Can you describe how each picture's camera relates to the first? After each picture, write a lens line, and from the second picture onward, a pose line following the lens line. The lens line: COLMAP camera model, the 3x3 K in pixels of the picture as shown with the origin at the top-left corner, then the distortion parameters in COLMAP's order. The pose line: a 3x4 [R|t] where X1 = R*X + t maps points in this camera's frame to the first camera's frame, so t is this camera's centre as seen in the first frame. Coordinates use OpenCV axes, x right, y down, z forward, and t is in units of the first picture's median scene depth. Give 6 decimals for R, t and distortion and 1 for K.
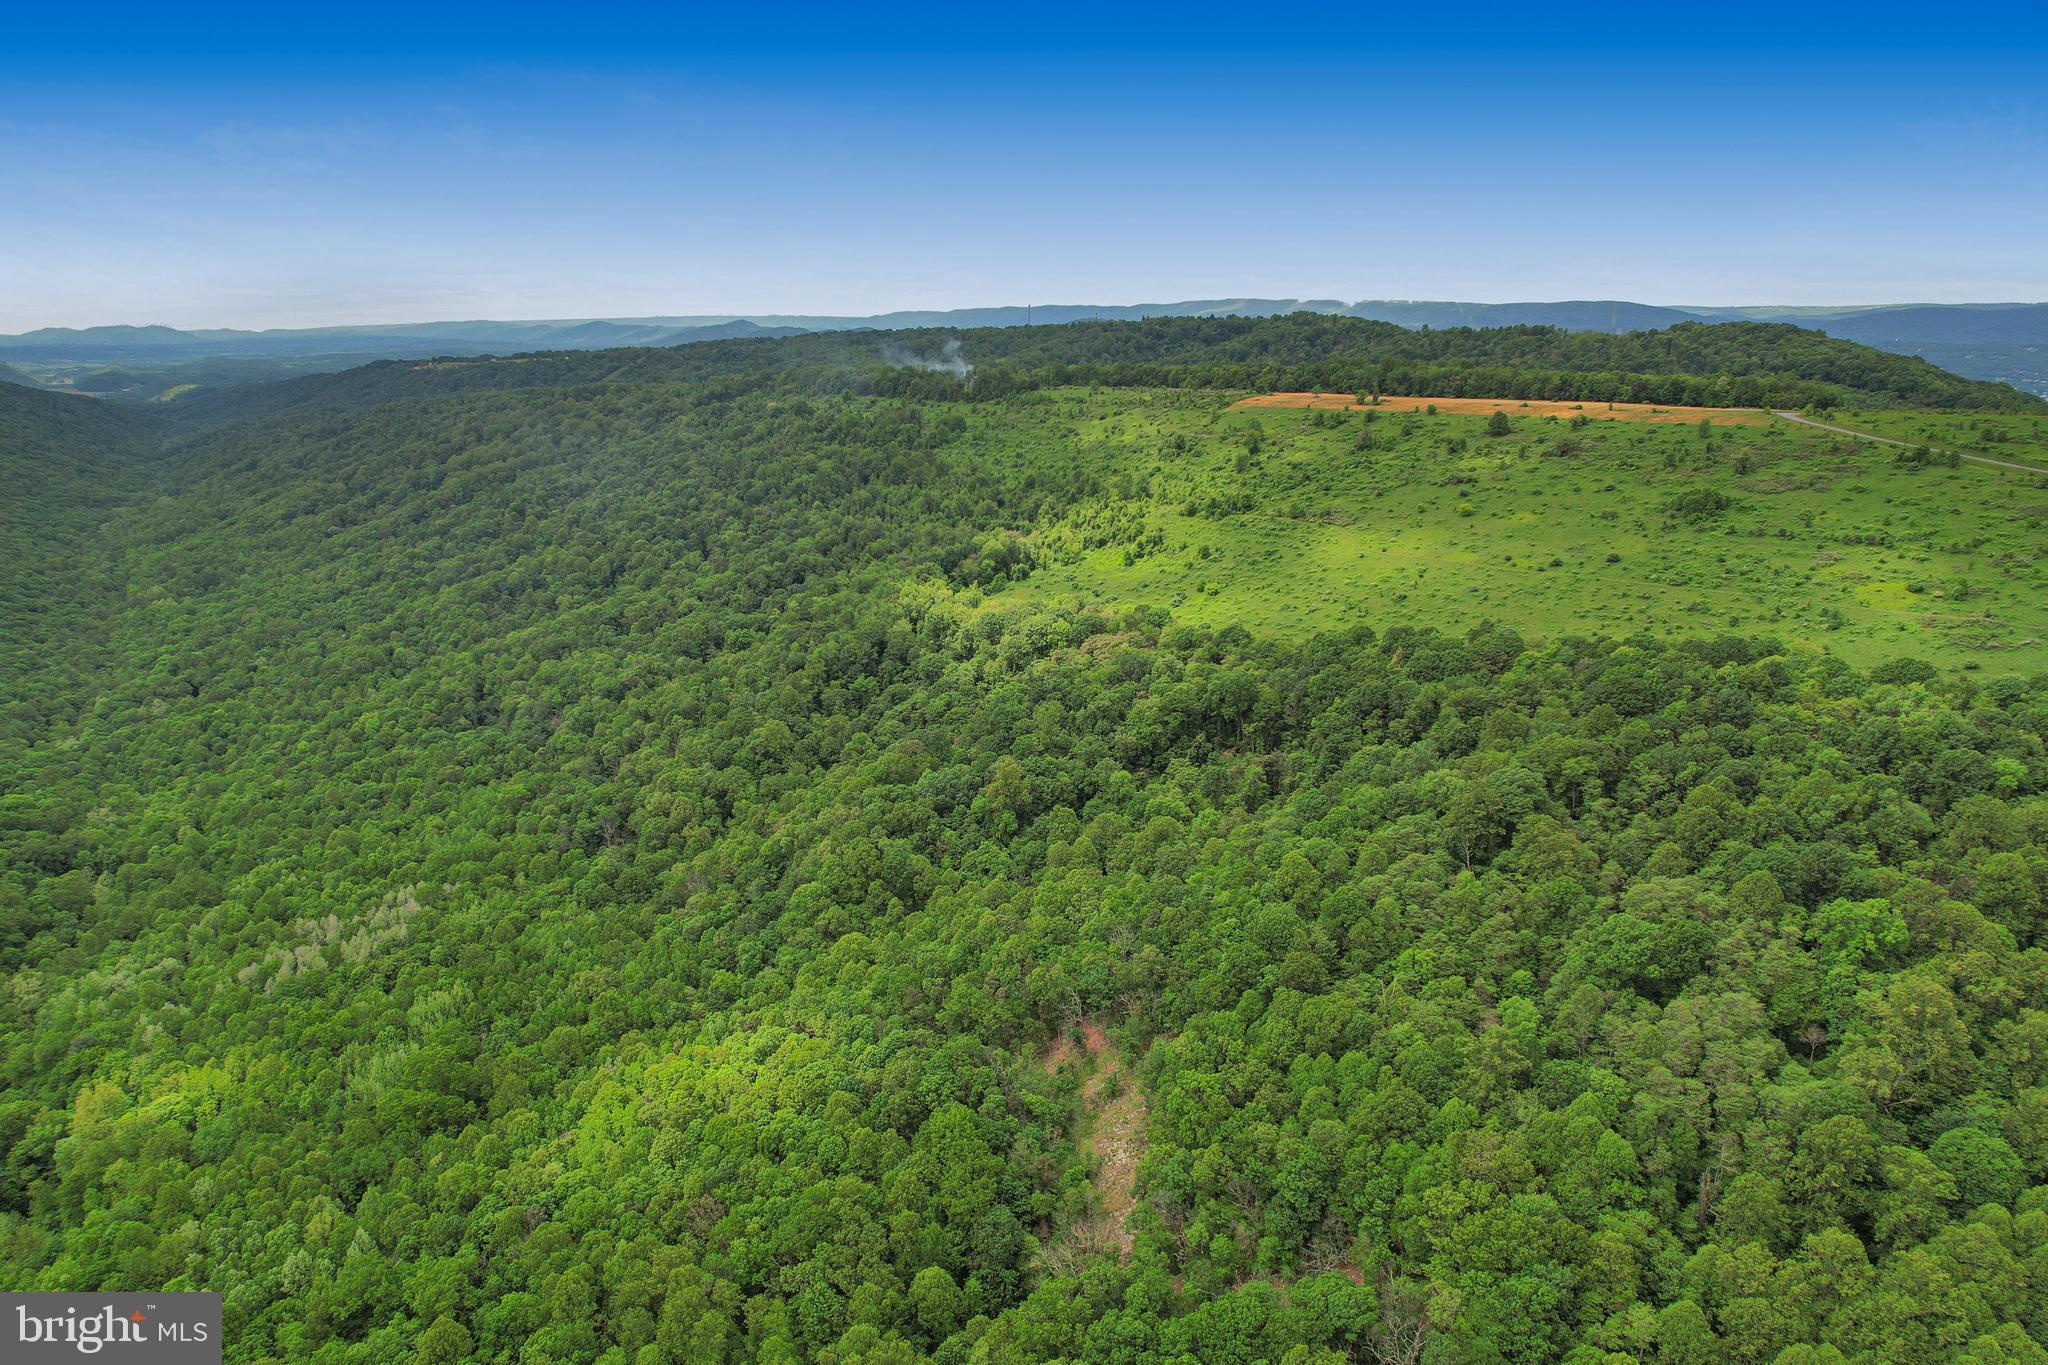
lens RADIAL K [[1347.6, 0, 1024.7], [0, 1347.6, 679.5], [0, 0, 1]] dist [-0.088507, 0.074276]
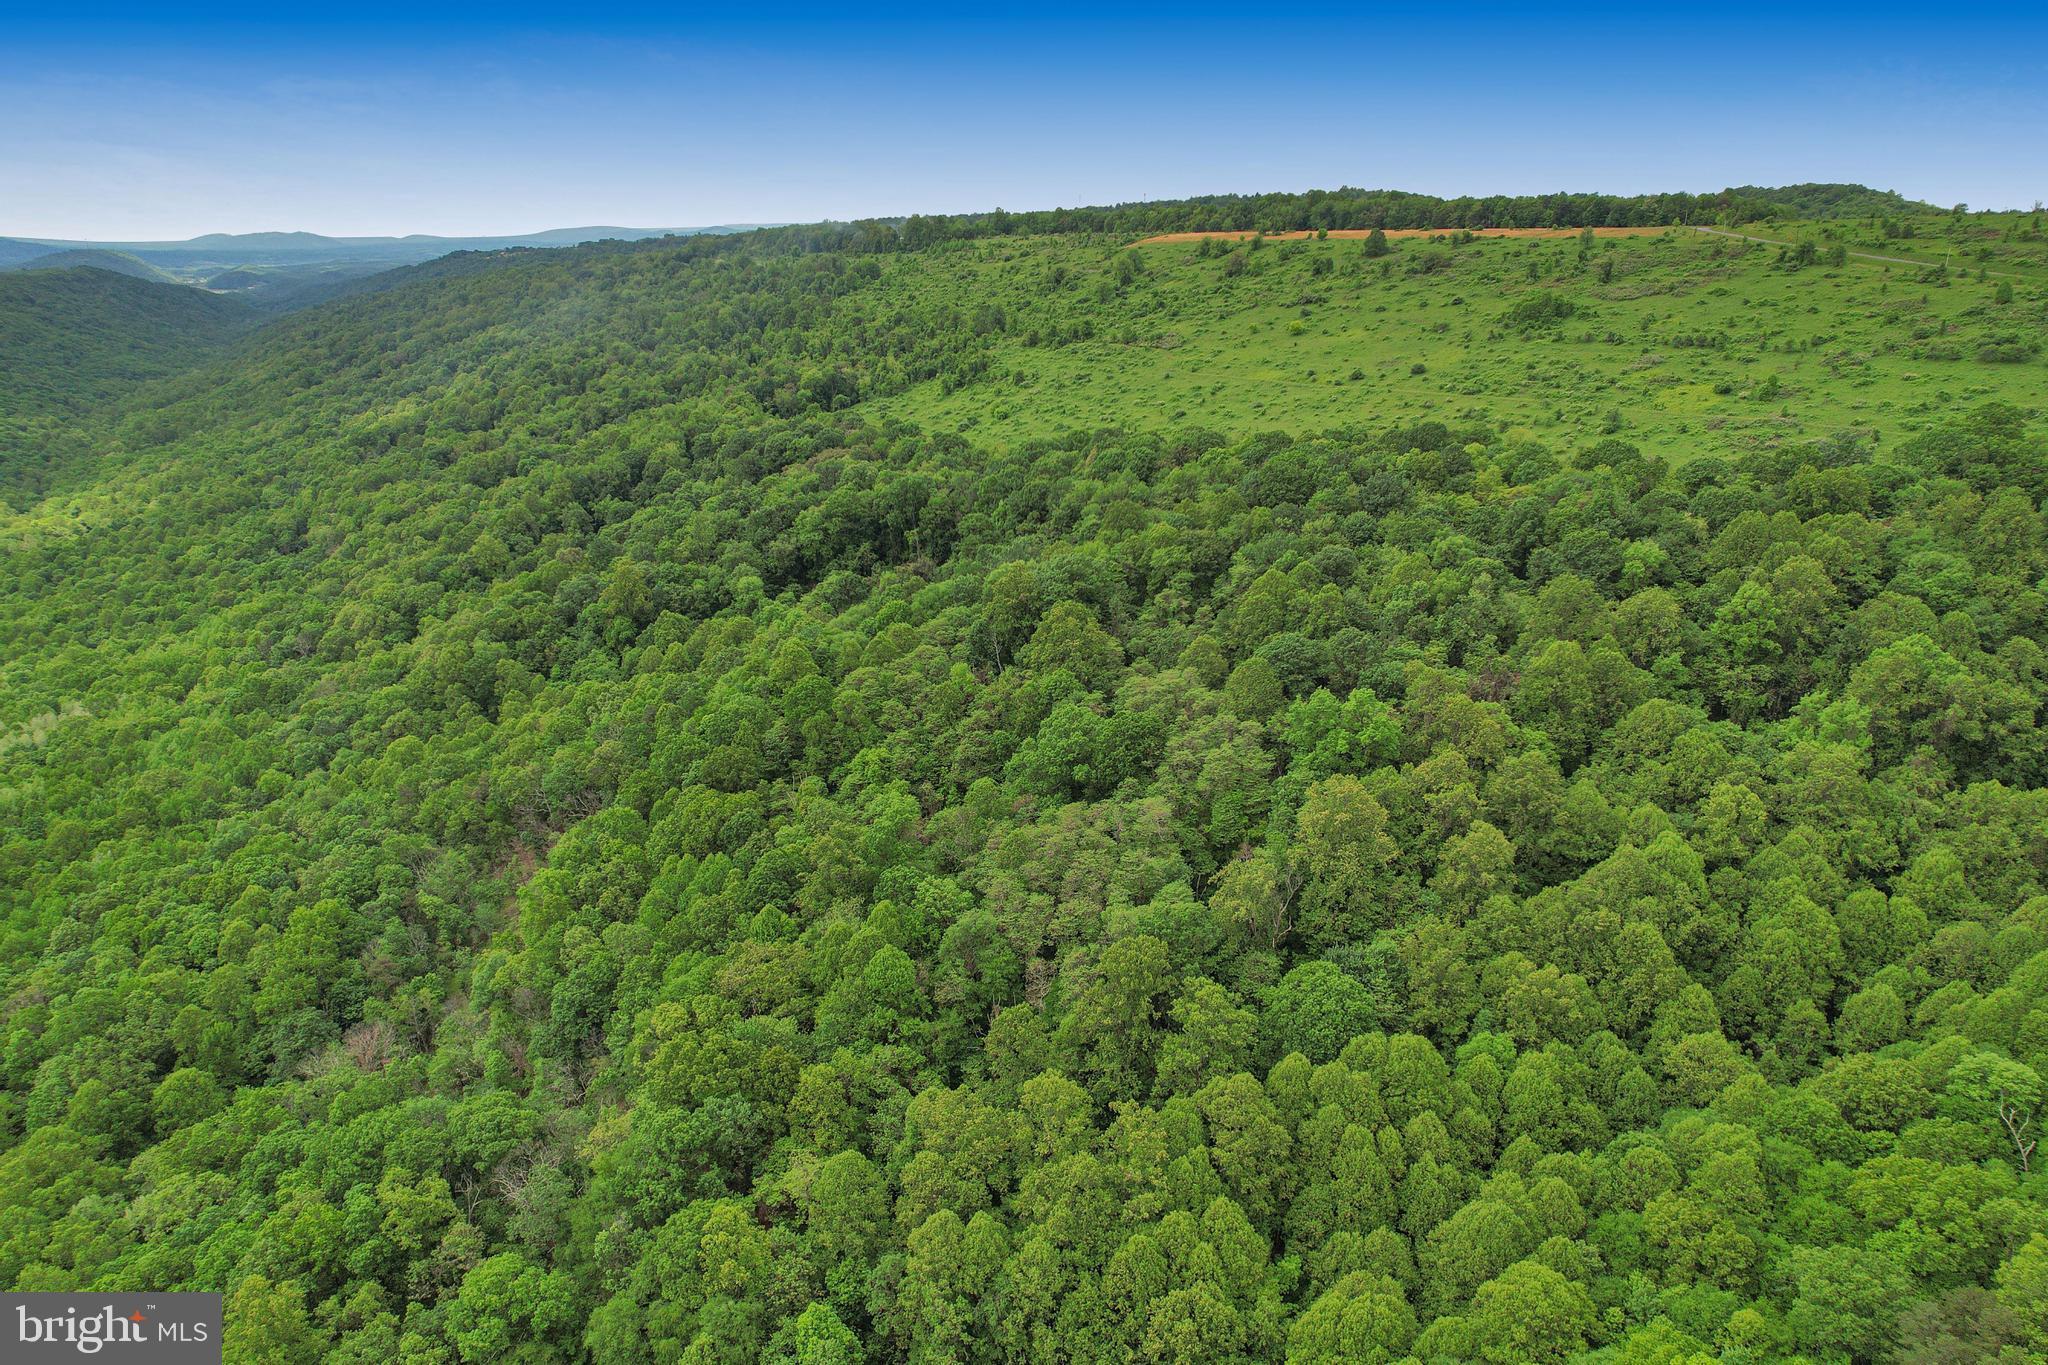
lens RADIAL K [[1347.6, 0, 1024.7], [0, 1347.6, 679.5], [0, 0, 1]] dist [-0.088507, 0.074276]
pose [[0.995897, 0.030524, -0.085193, 0.293705], [-0.025001, 0.997562, 0.065156, 0.065346], [0.086974, -0.062759, 0.994232, 0.113908]]
